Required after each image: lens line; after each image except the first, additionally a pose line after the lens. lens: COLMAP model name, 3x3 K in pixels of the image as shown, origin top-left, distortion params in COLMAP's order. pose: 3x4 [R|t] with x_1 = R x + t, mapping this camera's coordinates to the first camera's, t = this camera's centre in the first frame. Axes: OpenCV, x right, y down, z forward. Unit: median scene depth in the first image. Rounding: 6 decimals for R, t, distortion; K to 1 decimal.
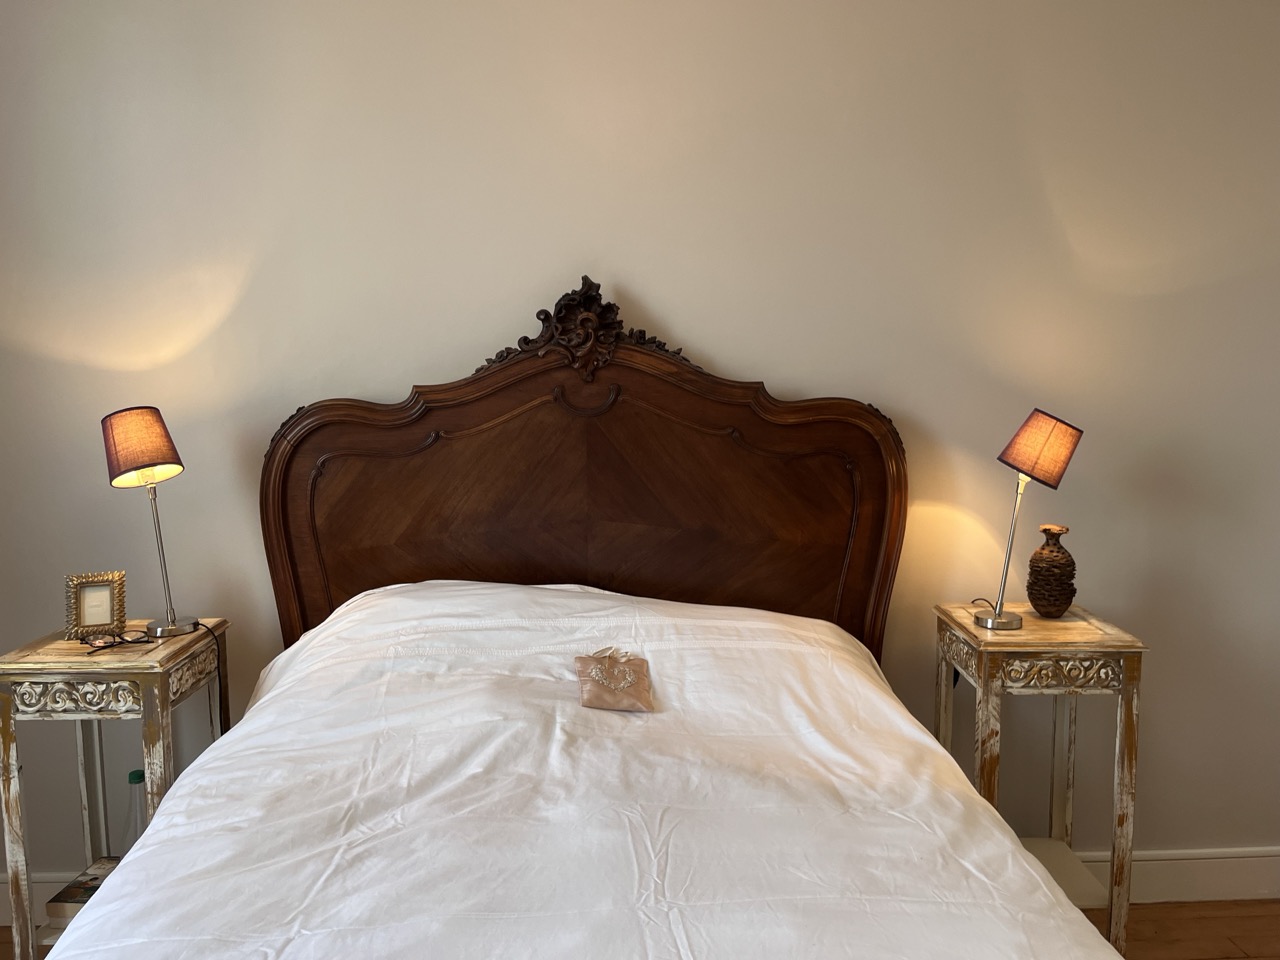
lens RADIAL K [[960.9, 0, 664.6], [0, 960.9, 469.7], [0, 0, 1]] dist [0.046715, -0.058682]
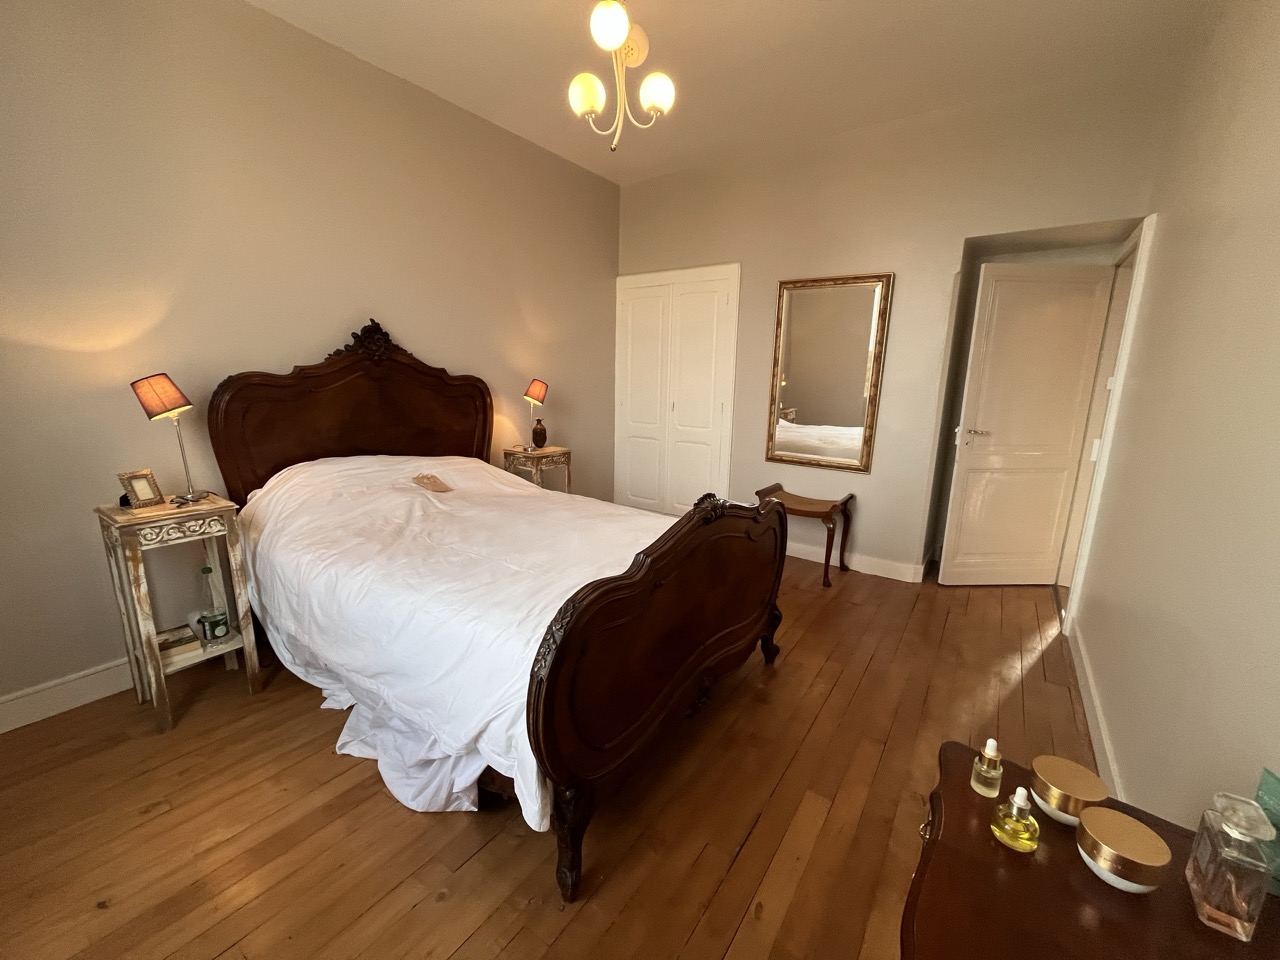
lens RADIAL K [[514.5, 0, 635.0], [0, 514.5, 483.6], [0, 0, 1]] dist [-0.003014, -0.000523]
pose [[0.602794, -0.150305, 0.783612, -0.777478], [0.067087, 0.988167, 0.137935, 0.063219], [-0.795072, -0.030576, 0.605744, -0.264435]]
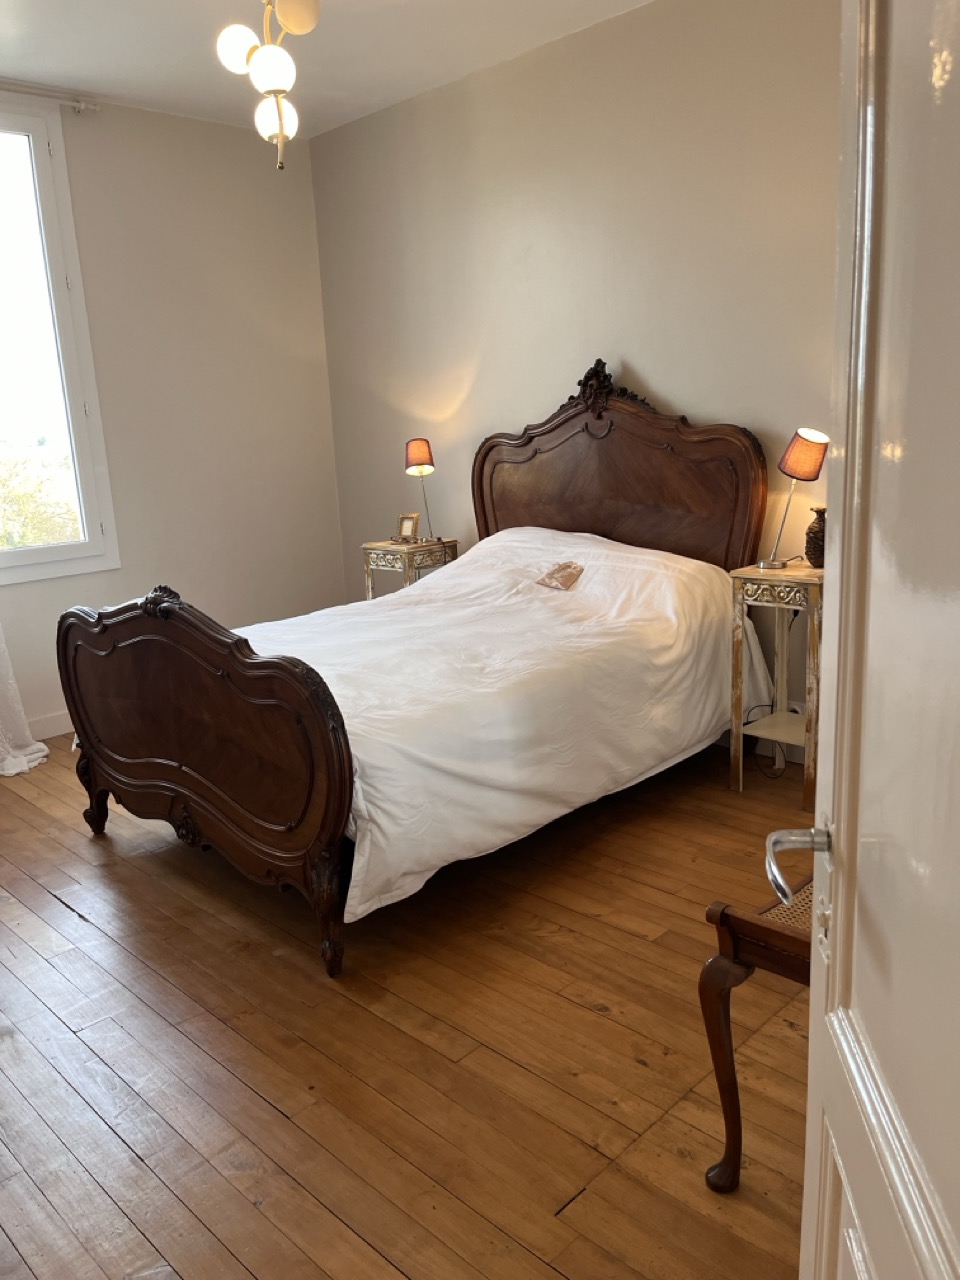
lens RADIAL K [[960.9, 0, 472.2], [0, 960.9, 633.3], [0, 0, 1]] dist [0.046715, -0.058682]
pose [[0.682268, 0.125373, -0.720273, 1.199875], [-0.035424, 0.989699, 0.138715, 0.067668], [0.730244, -0.069126, 0.679680, -0.454682]]
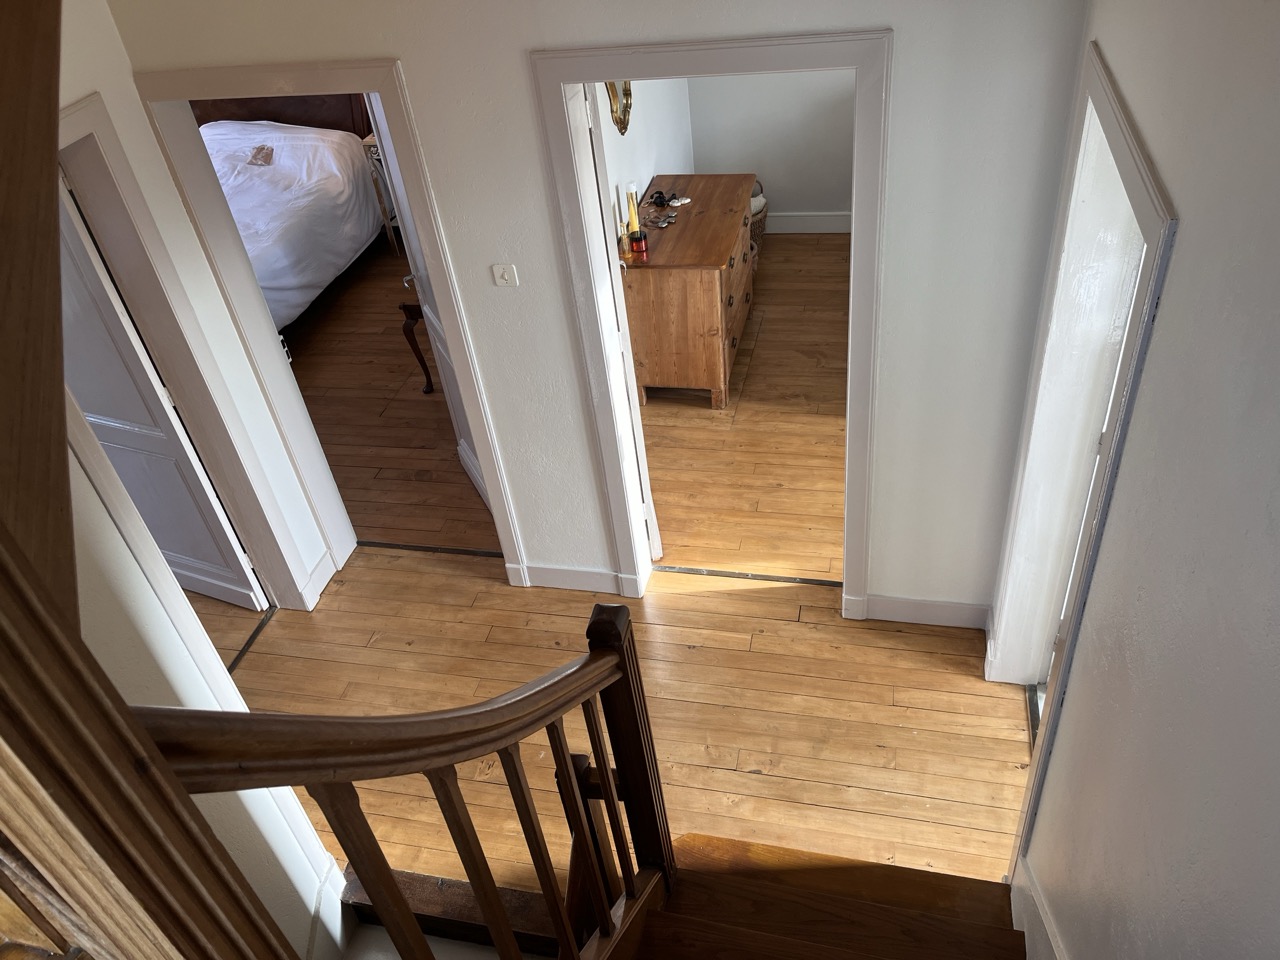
lens RADIAL K [[960.9, 0, 618.5], [0, 960.9, 463.7], [0, 0, 1]] dist [0.046715, -0.058682]
pose [[0.957697, 0.073652, -0.278193, 2.006335], [0.084178, 0.852717, 0.515545, -0.458934], [0.275191, -0.517154, 0.810445, -1.782606]]
